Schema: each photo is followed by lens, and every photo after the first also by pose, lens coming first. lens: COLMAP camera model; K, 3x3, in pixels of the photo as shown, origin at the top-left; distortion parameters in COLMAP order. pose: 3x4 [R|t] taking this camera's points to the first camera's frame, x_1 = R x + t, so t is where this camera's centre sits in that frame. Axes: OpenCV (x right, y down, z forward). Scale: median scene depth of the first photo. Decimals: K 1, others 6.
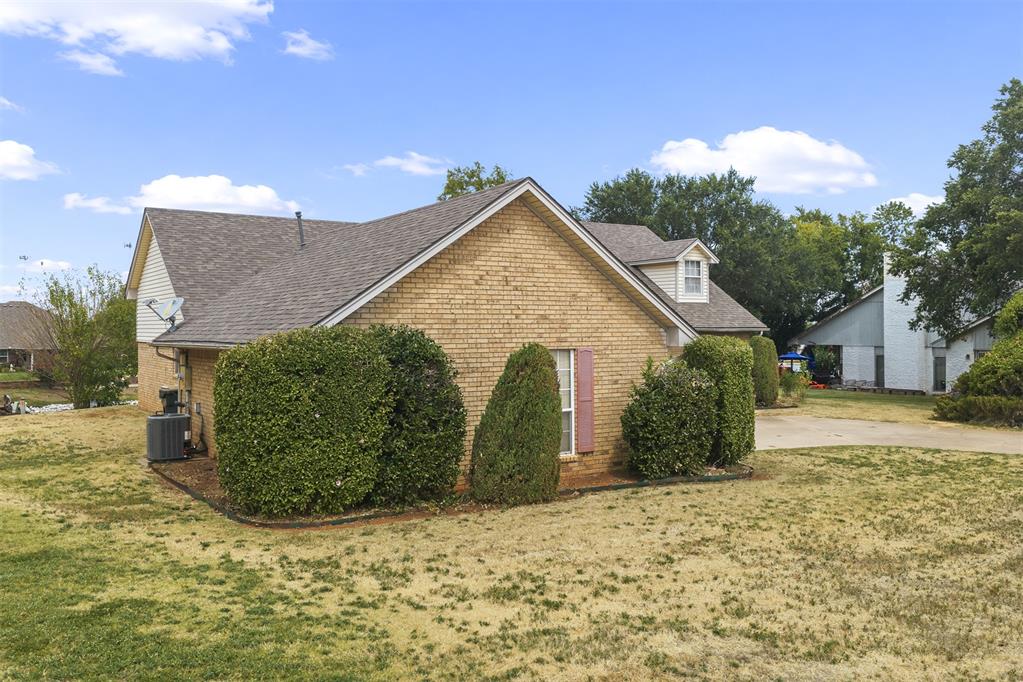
lens RADIAL K [[856.0, 0, 512.2], [0, 856.0, 336.3], [0, 0, 1]] dist [0.016610, -0.035699]
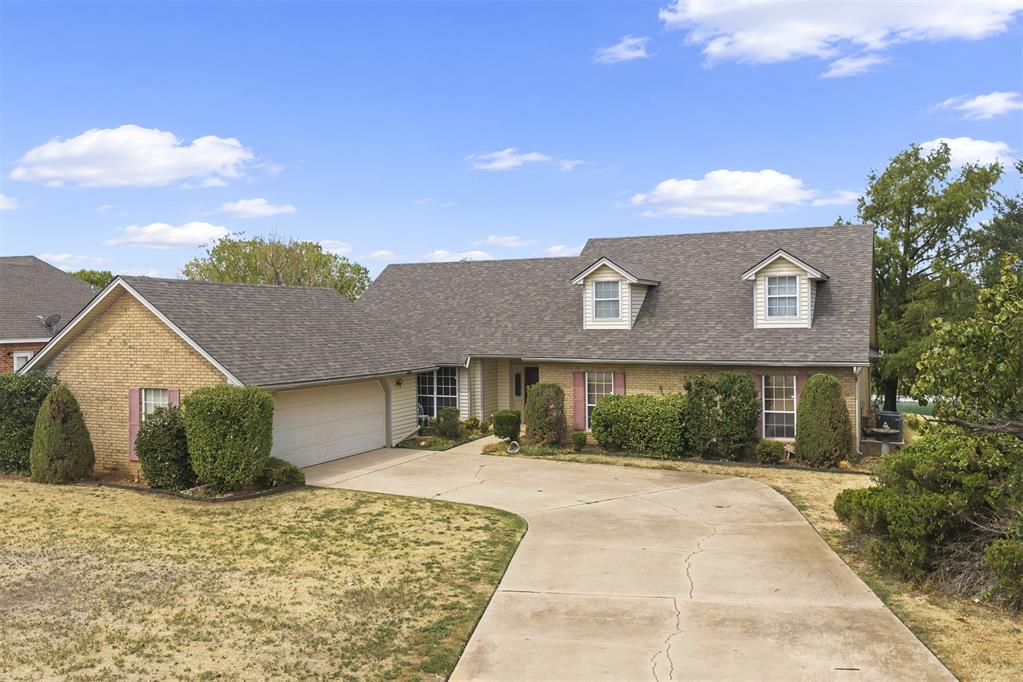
lens RADIAL K [[856.0, 0, 513.2], [0, 856.0, 332.7], [0, 0, 1]] dist [0.016610, -0.035699]
pose [[0.538509, 0.008890, -0.842573, 1.650446], [0.002182, 0.999926, 0.011945, -0.098445], [0.842617, -0.008271, 0.538450, 0.753260]]
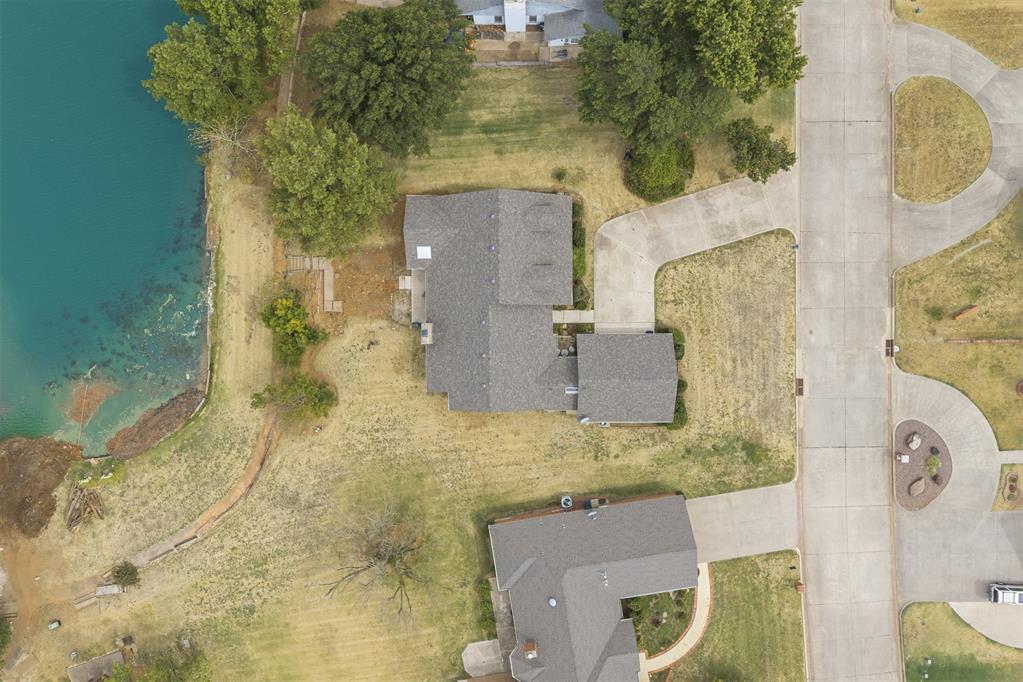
lens RADIAL K [[856.0, 0, 511.2], [0, 856.0, 340.0], [0, 0, 1]] dist [0.016610, -0.035699]
pose [[0.543632, -0.839065, -0.020829, -0.229583], [0.005924, -0.020981, 0.999762, -5.599913], [-0.839303, -0.543626, -0.006435, 2.040779]]
